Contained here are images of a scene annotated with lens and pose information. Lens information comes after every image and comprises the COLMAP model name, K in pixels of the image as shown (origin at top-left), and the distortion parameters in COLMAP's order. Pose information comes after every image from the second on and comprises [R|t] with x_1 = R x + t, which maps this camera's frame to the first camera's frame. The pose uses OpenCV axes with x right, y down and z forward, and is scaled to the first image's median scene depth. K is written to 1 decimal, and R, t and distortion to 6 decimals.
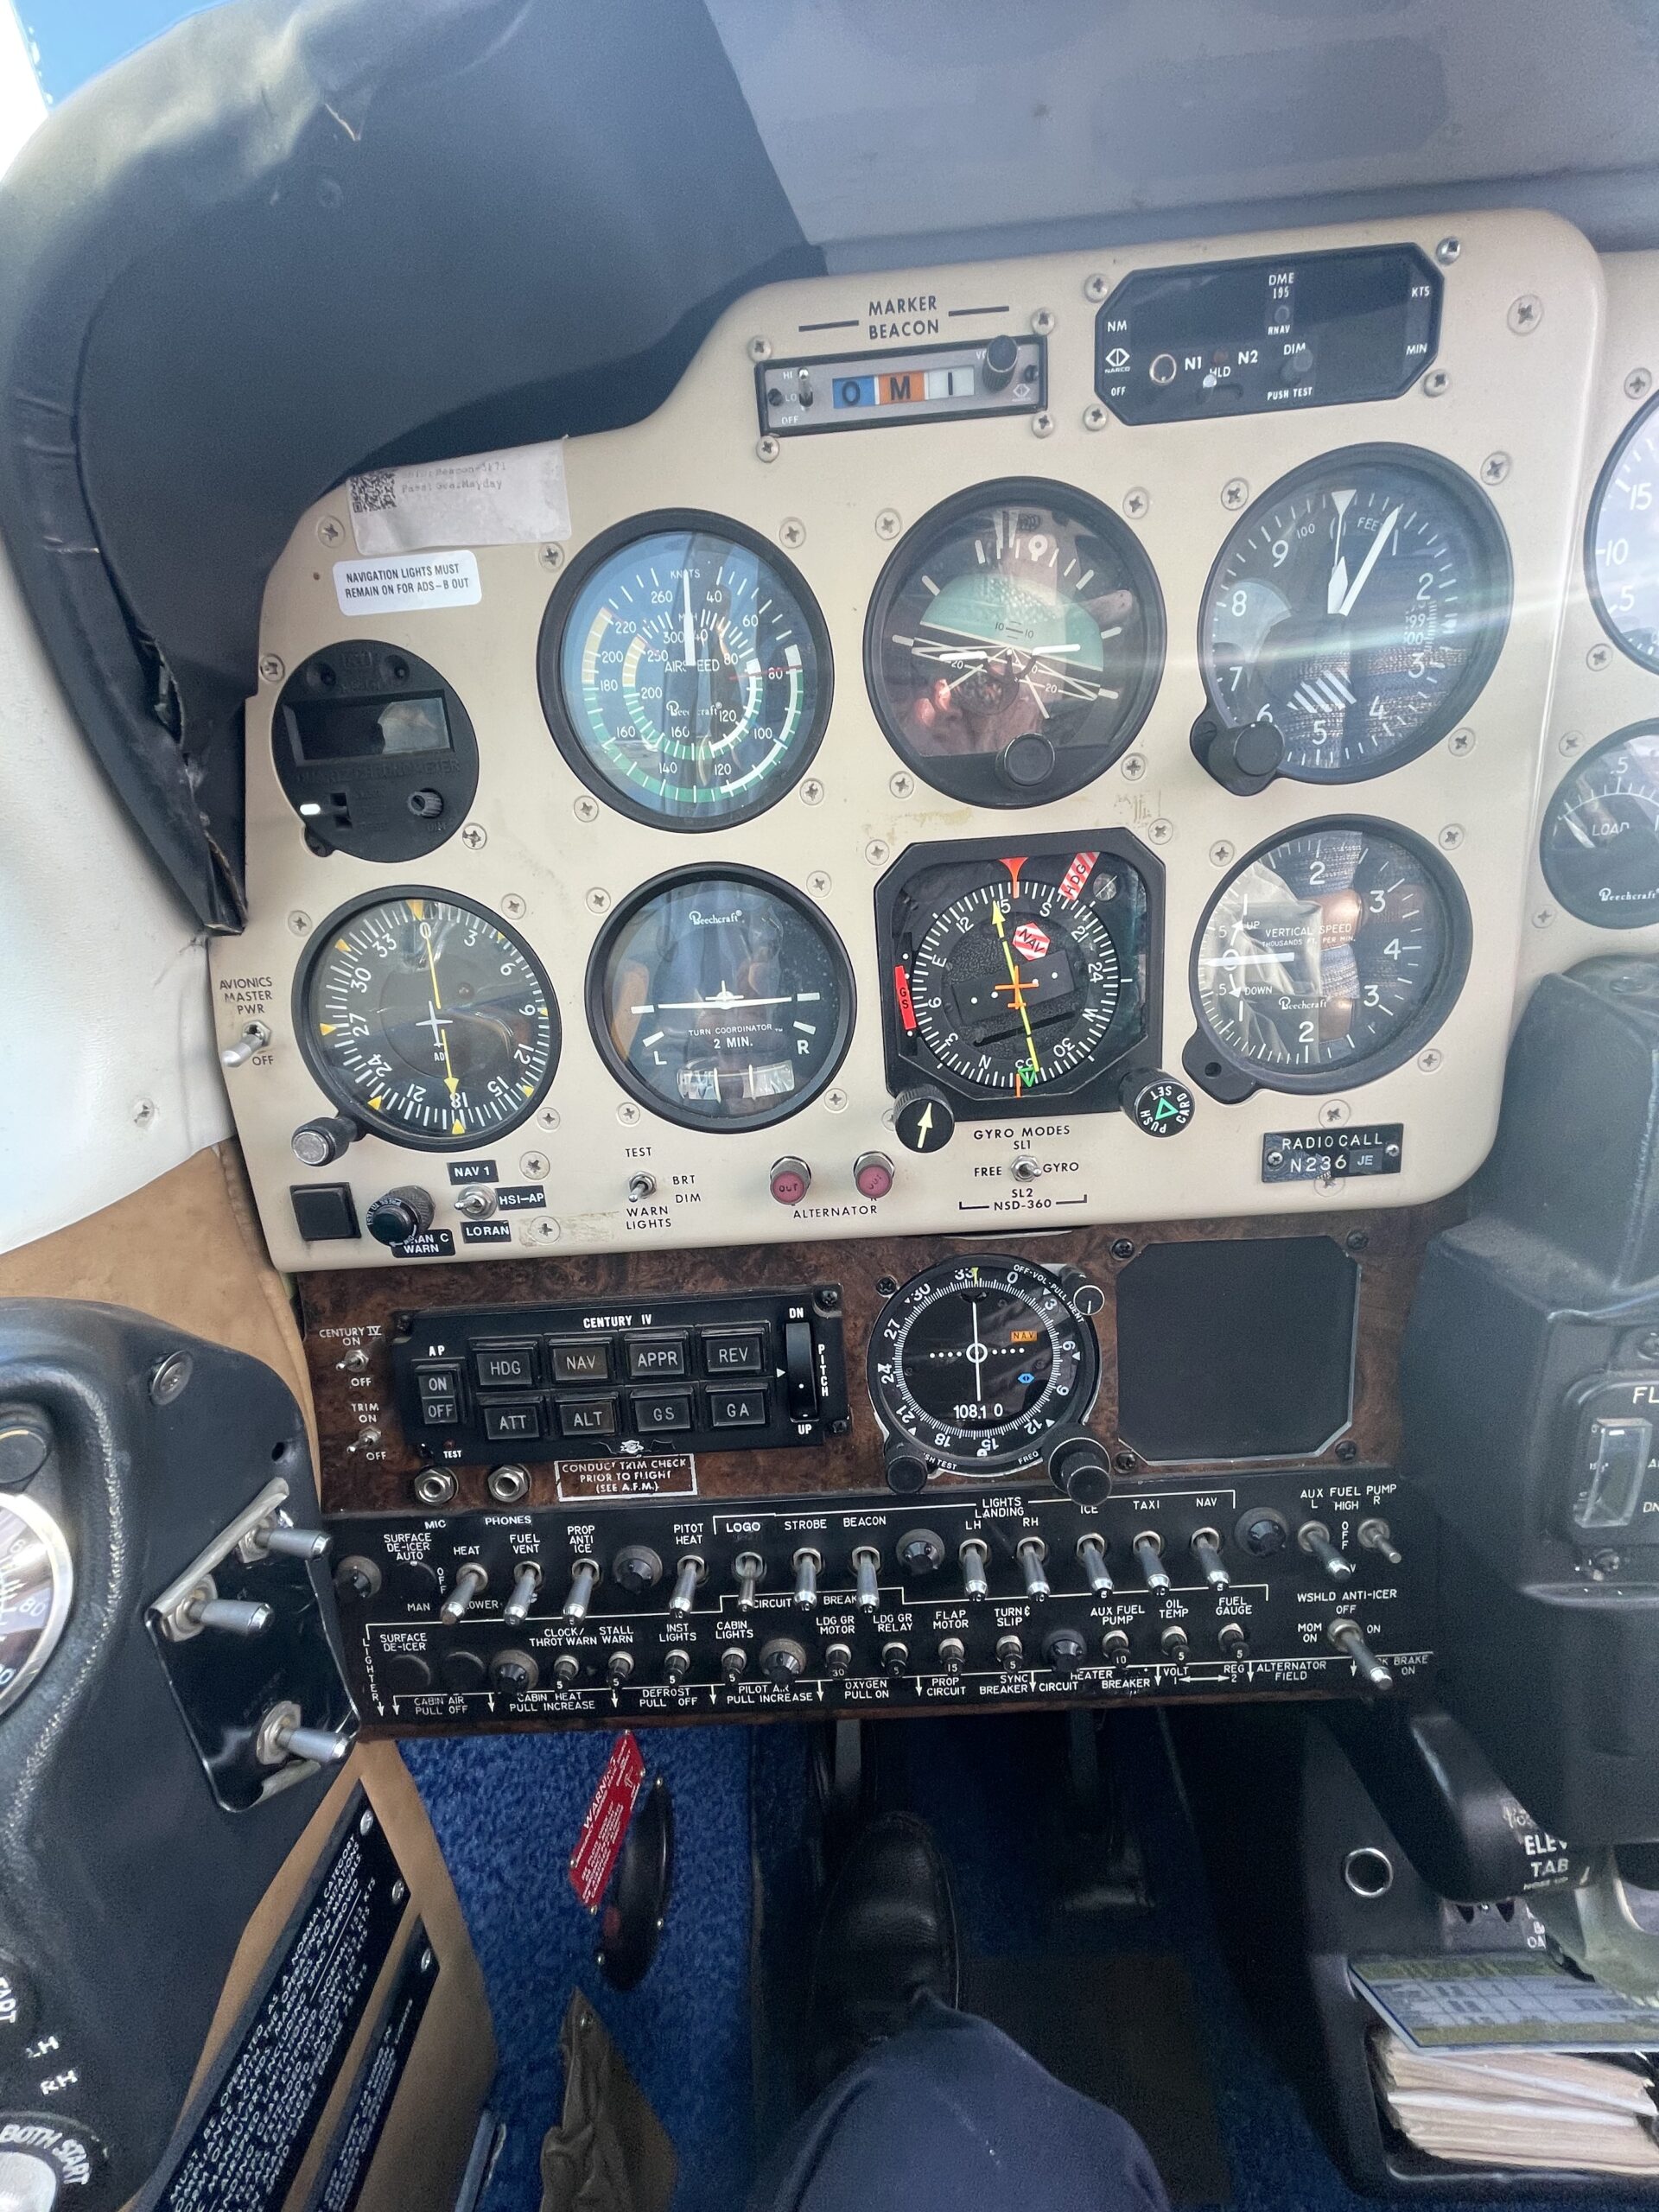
lens RADIAL K [[889.3, 0, 842.2], [0, 889.3, 1108.3], [0, 0, 1]] dist [-0.002592, 0.000065]
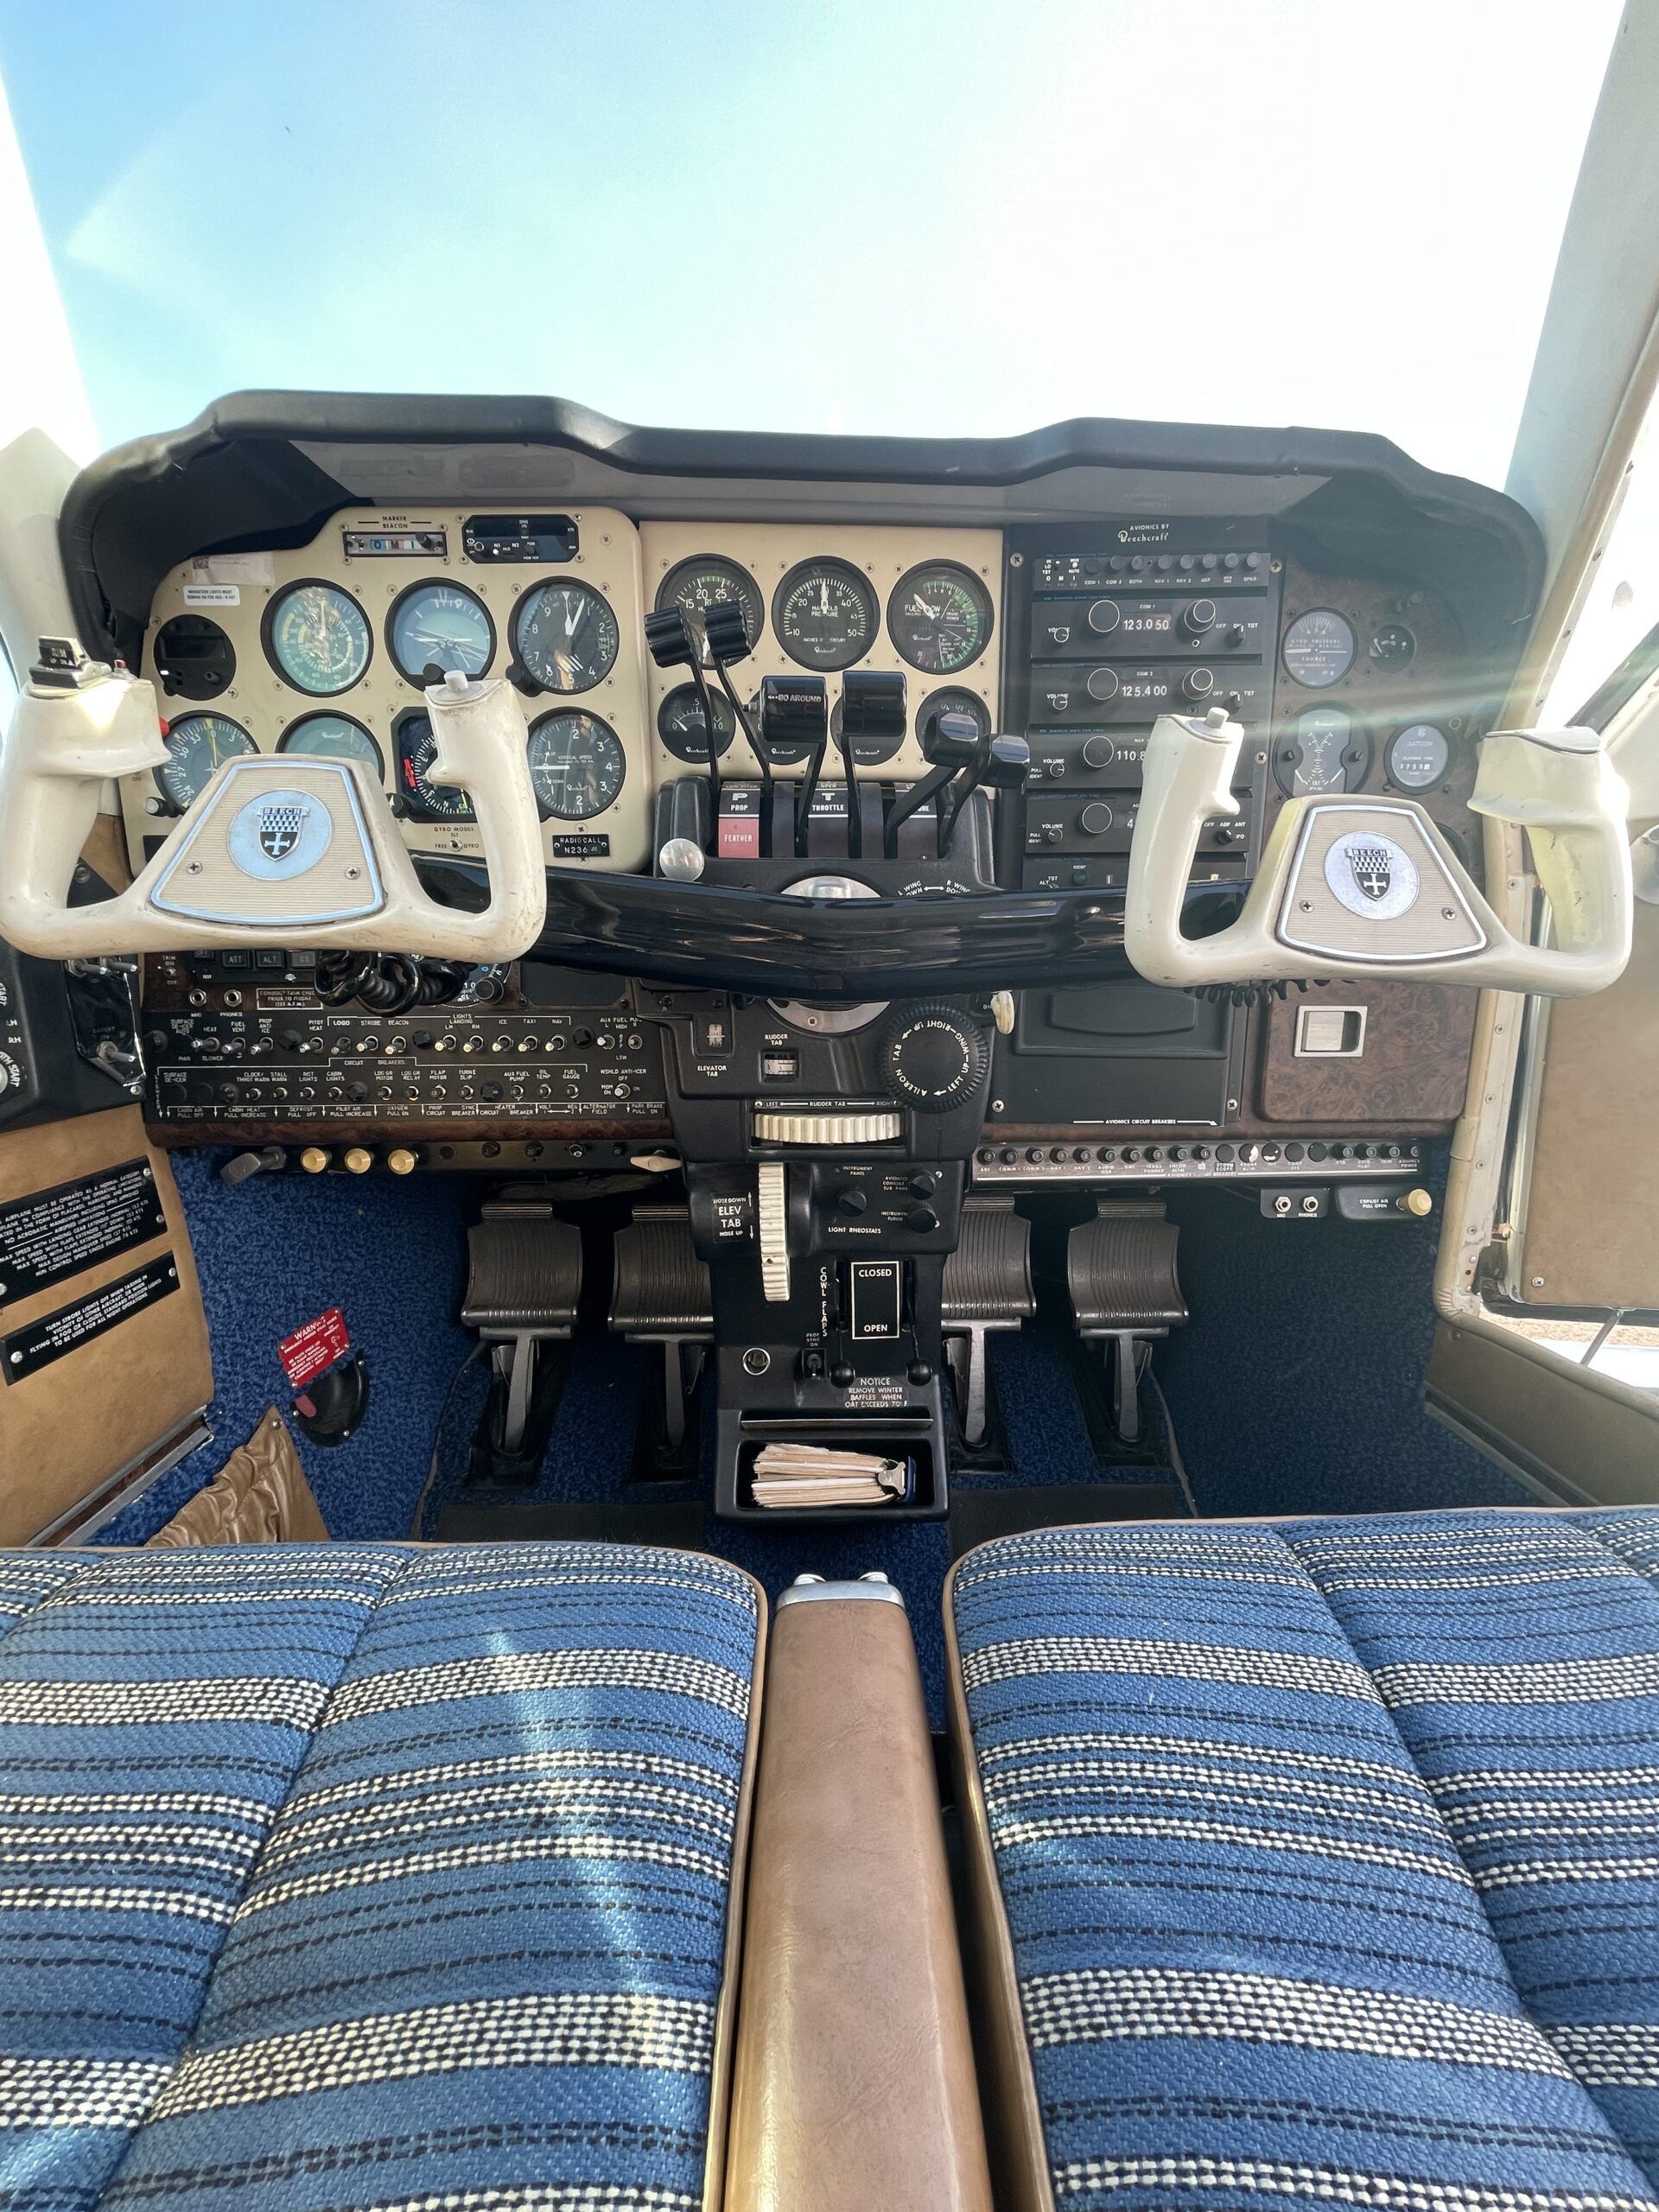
lens RADIAL K [[891.8, 0, 839.1], [0, 891.8, 1109.1], [0, 0, 1]] dist [-0.026852, 0.016070]
pose [[0.996780, 0.050686, 0.062131, 1.149706], [-0.044471, 0.994229, -0.097628, 0.987618], [-0.066721, 0.094550, 0.993282, -1.426018]]
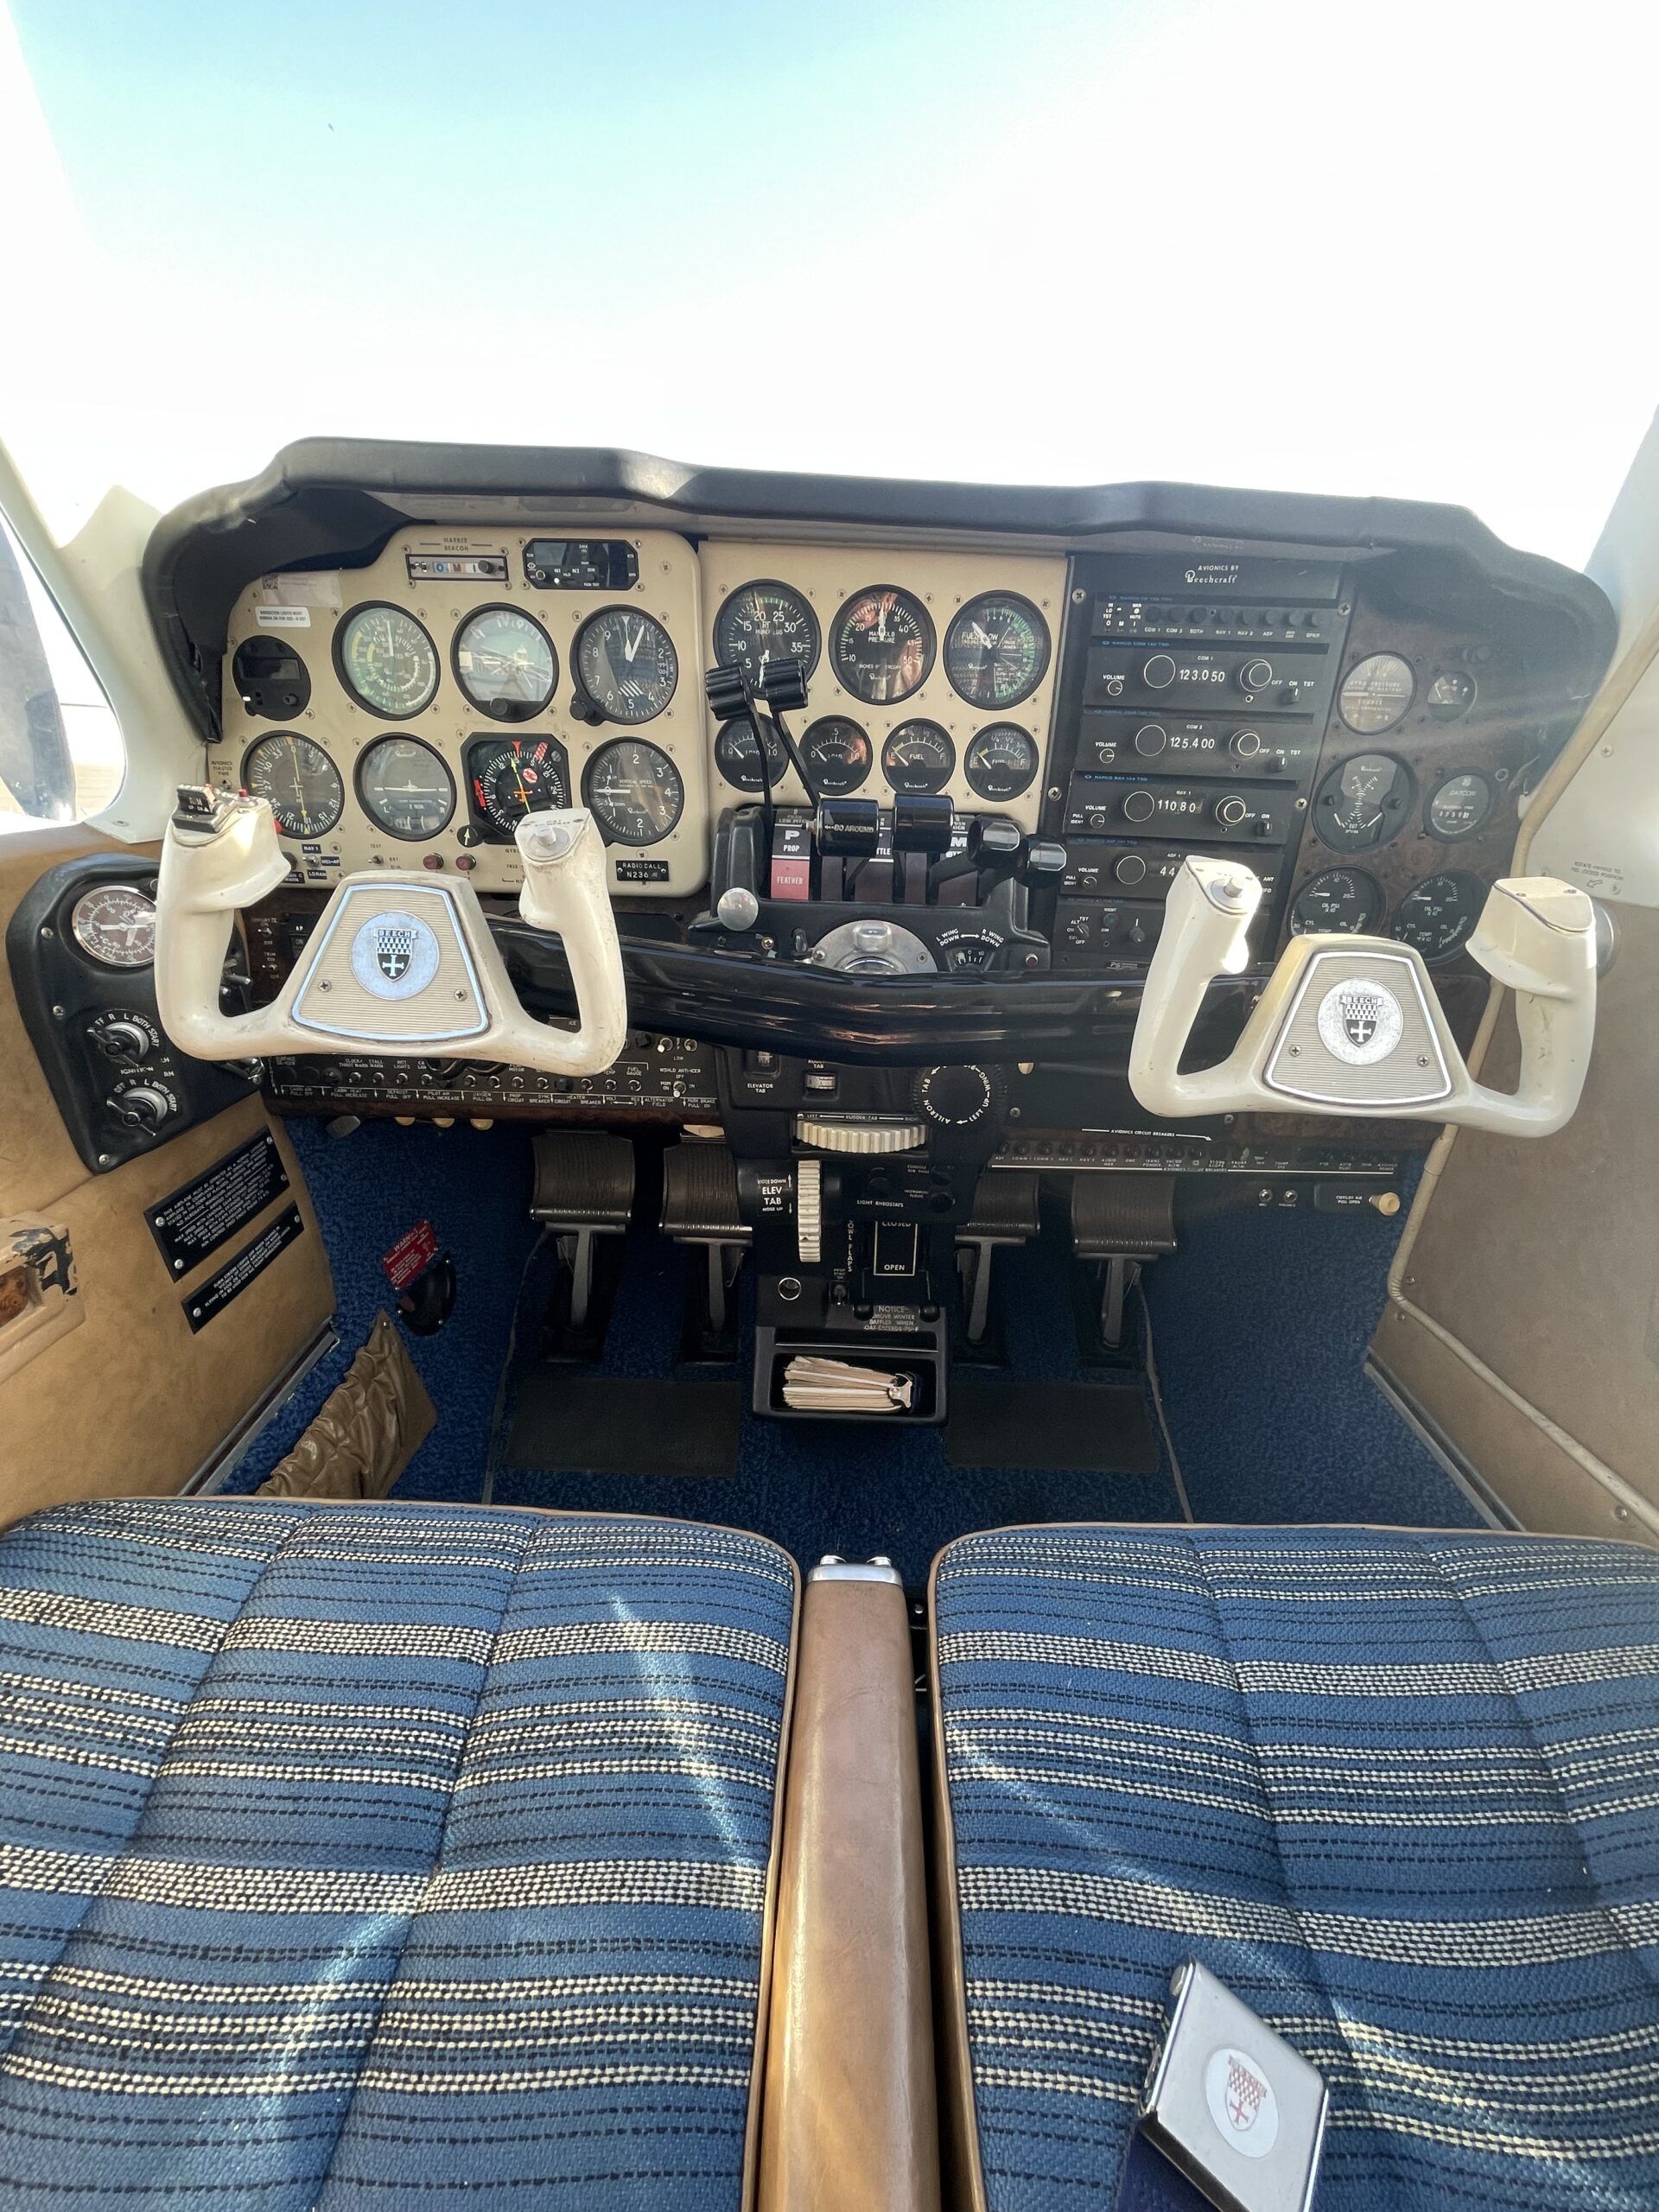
lens RADIAL K [[889.0, 0, 839.9], [0, 889.0, 1110.0], [0, 0, 1]] dist [-0.019097, 0.008739]
pose [[0.995395, 0.083902, 0.046357, 1.072308], [-0.089251, 0.987632, 0.128904, 0.360210], [-0.034968, -0.132448, 0.990573, -1.714902]]
